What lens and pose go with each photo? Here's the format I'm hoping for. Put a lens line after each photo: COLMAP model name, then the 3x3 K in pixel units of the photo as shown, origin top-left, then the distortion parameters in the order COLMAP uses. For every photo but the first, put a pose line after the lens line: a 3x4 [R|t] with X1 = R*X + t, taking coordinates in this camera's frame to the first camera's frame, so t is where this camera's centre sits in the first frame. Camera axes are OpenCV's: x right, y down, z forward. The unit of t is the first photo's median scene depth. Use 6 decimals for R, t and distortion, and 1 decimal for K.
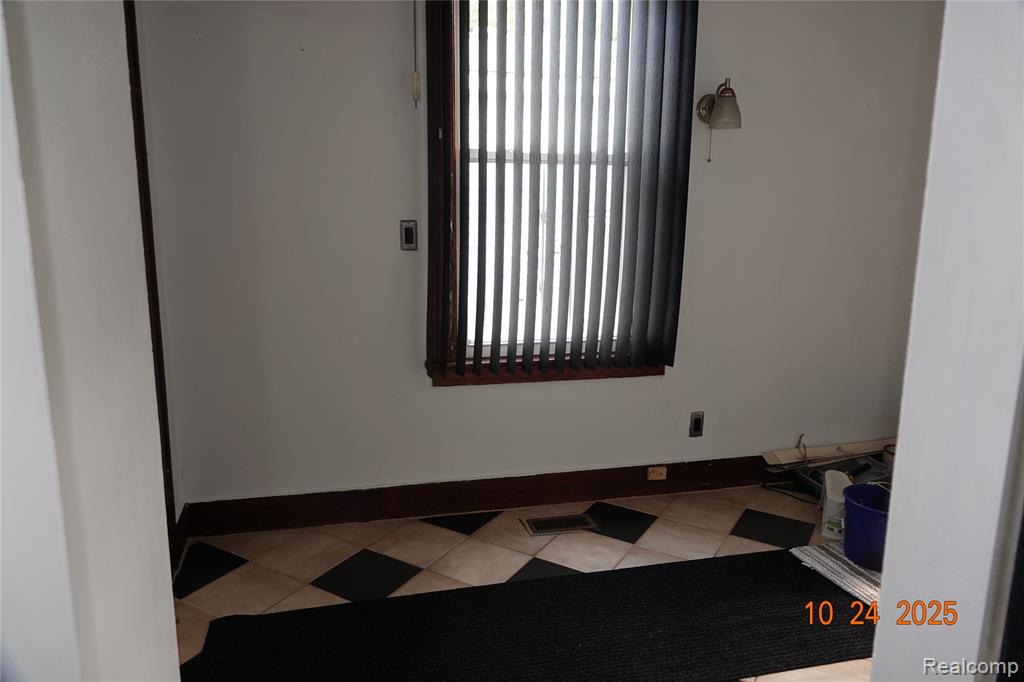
lens RADIAL K [[716.8, 0, 512.5], [0, 716.8, 341.9], [0, 0, 1]] dist [0.008335, 0.005273]
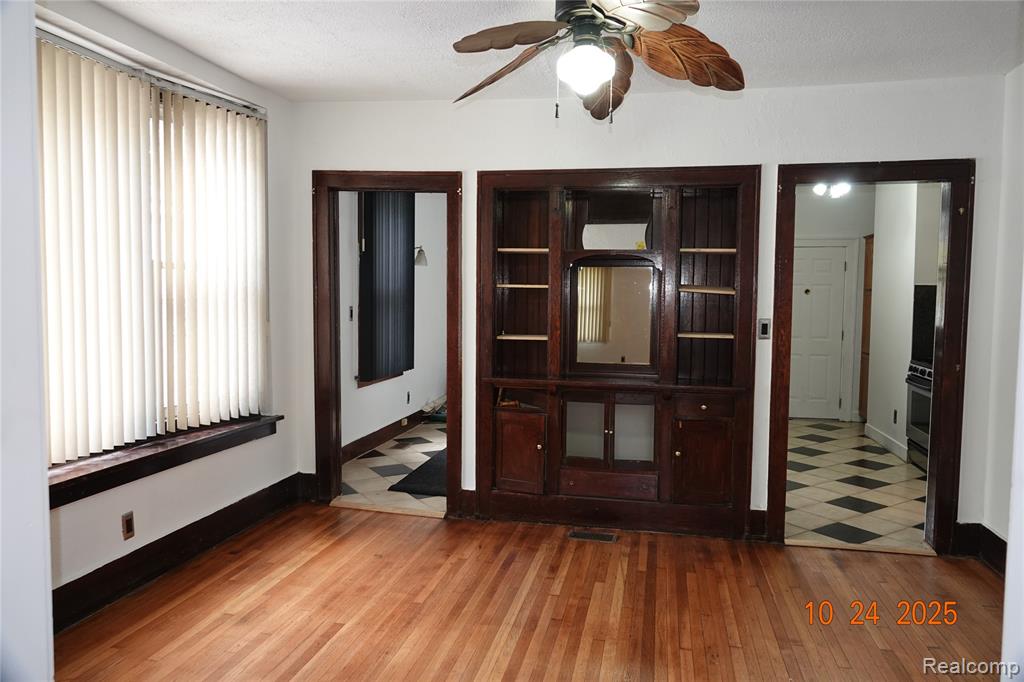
lens RADIAL K [[716.8, 0, 510.6], [0, 716.8, 339.0], [0, 0, 1]] dist [0.008335, 0.005273]
pose [[0.440731, -0.062052, 0.895492, -1.548447], [0.165317, 0.986154, -0.013029, 0.021549], [-0.882285, 0.153783, 0.444887, -0.258689]]
